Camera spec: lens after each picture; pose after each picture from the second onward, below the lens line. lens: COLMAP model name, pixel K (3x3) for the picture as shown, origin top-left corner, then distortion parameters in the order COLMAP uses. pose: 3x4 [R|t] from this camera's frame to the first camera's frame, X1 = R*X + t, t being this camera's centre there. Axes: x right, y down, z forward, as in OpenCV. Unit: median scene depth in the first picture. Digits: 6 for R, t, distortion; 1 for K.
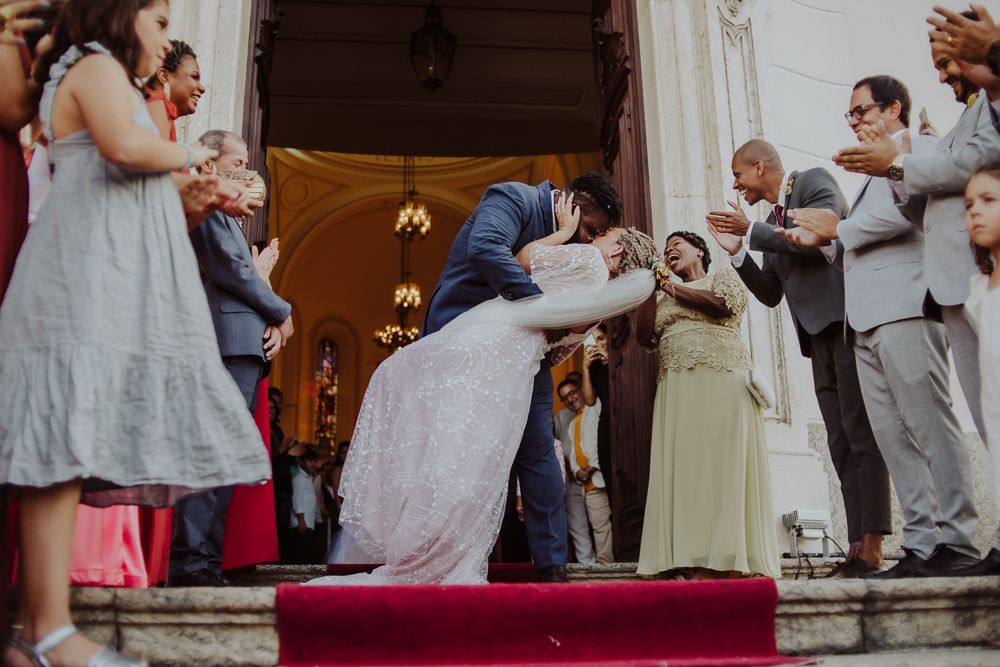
lens RADIAL K [[1039.0, 0, 500.3], [0, 1039.0, 331.5], [0, 0, 1]] dist [-0.116791, 0.000000]
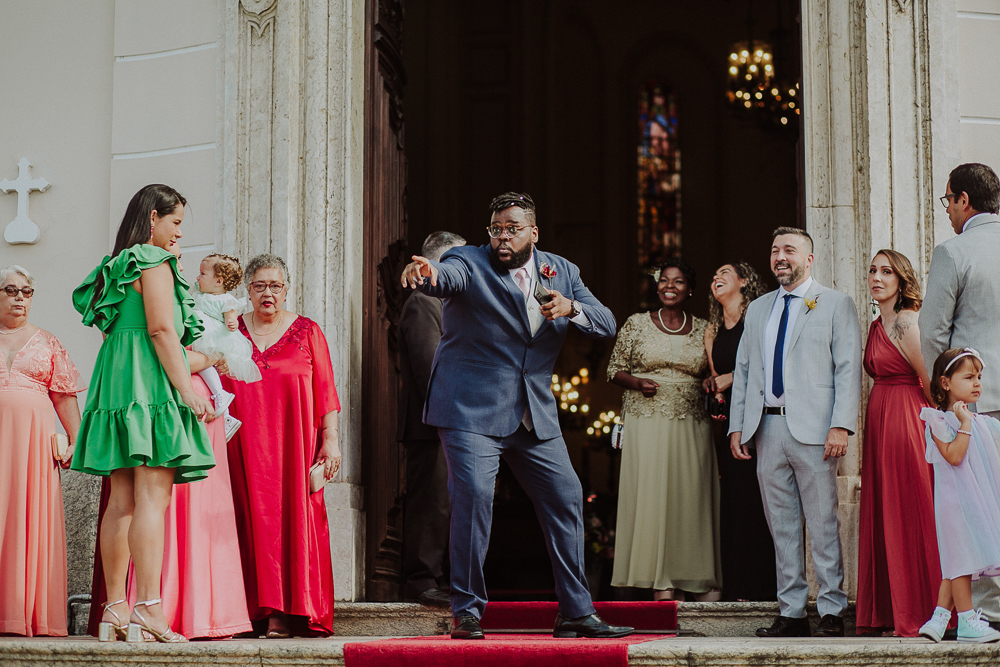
lens RADIAL K [[2399.1, 0, 499.8], [0, 2399.1, 333.9], [0, 0, 1]] dist [-0.290152, 0.000000]
pose [[0.965336, -0.016981, -0.260458, 0.112582], [0.057093, 0.987454, 0.147224, -0.087768], [0.254691, -0.156990, 0.954194, -0.279483]]
